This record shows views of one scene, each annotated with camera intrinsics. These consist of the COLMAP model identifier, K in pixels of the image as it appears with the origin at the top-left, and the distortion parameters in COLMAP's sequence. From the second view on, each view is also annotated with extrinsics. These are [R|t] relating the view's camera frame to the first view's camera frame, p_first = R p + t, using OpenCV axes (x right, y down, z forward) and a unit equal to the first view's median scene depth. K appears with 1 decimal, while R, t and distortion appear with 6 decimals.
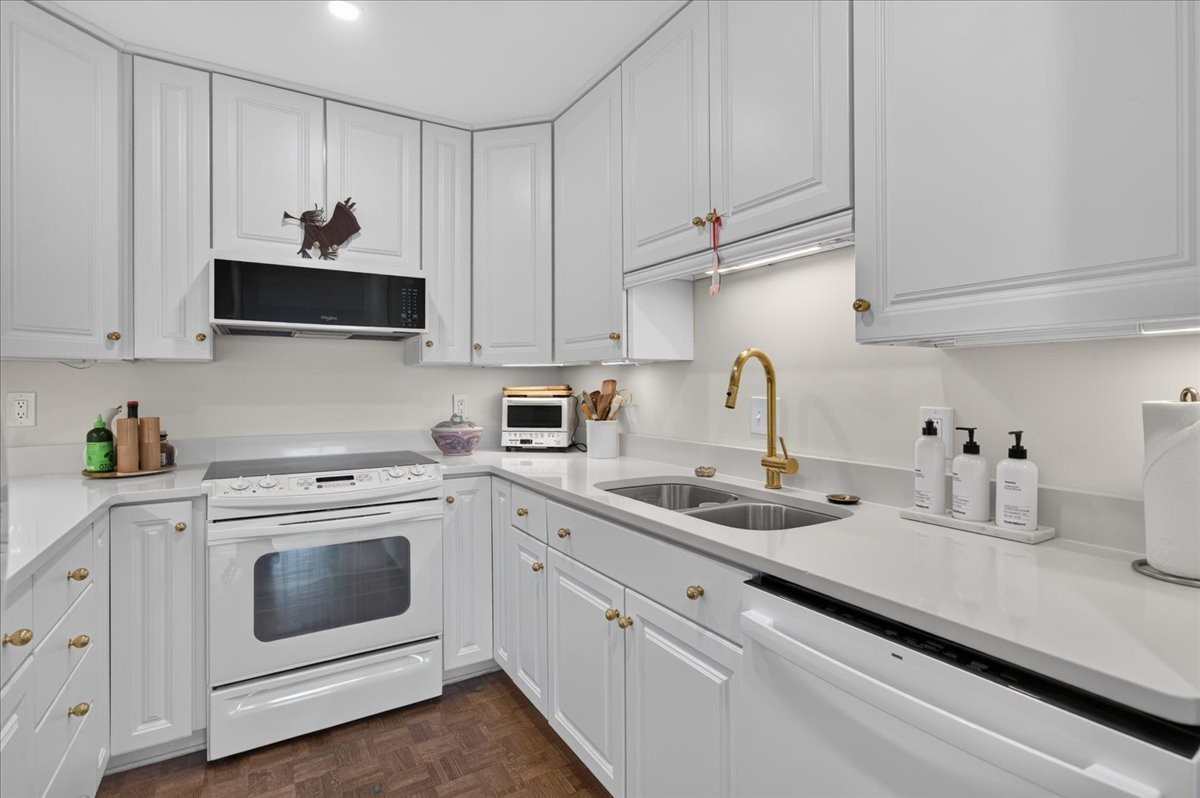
lens RADIAL K [[581.3, 0, 588.5], [0, 581.3, 385.1], [0, 0, 1]] dist [0.005771, 0.001527]
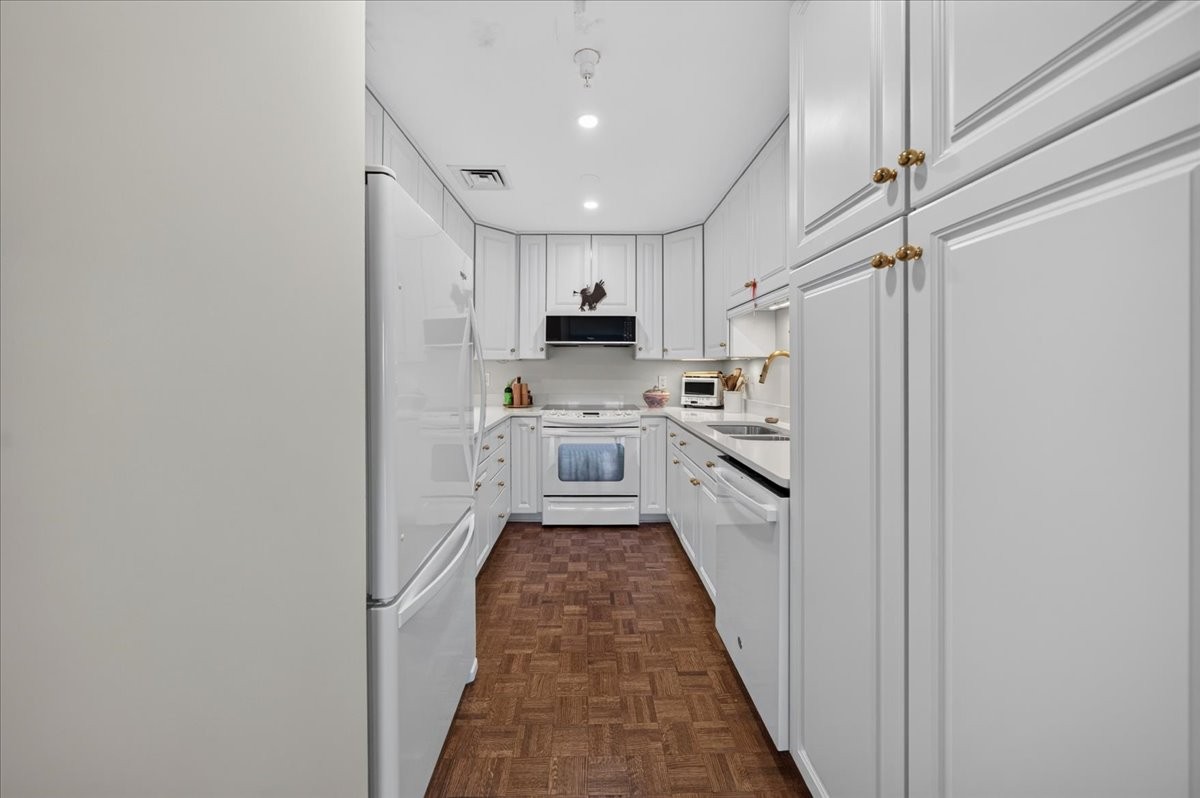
lens RADIAL K [[429.9, 0, 593.3], [0, 429.9, 374.0], [0, 0, 1]] dist [-0.007527, 0.001413]
pose [[0.867447, 0.008194, -0.497462, 0.371711], [-0.004234, 0.999950, 0.009088, -0.000511], [0.497511, -0.005777, 0.867438, -0.390508]]
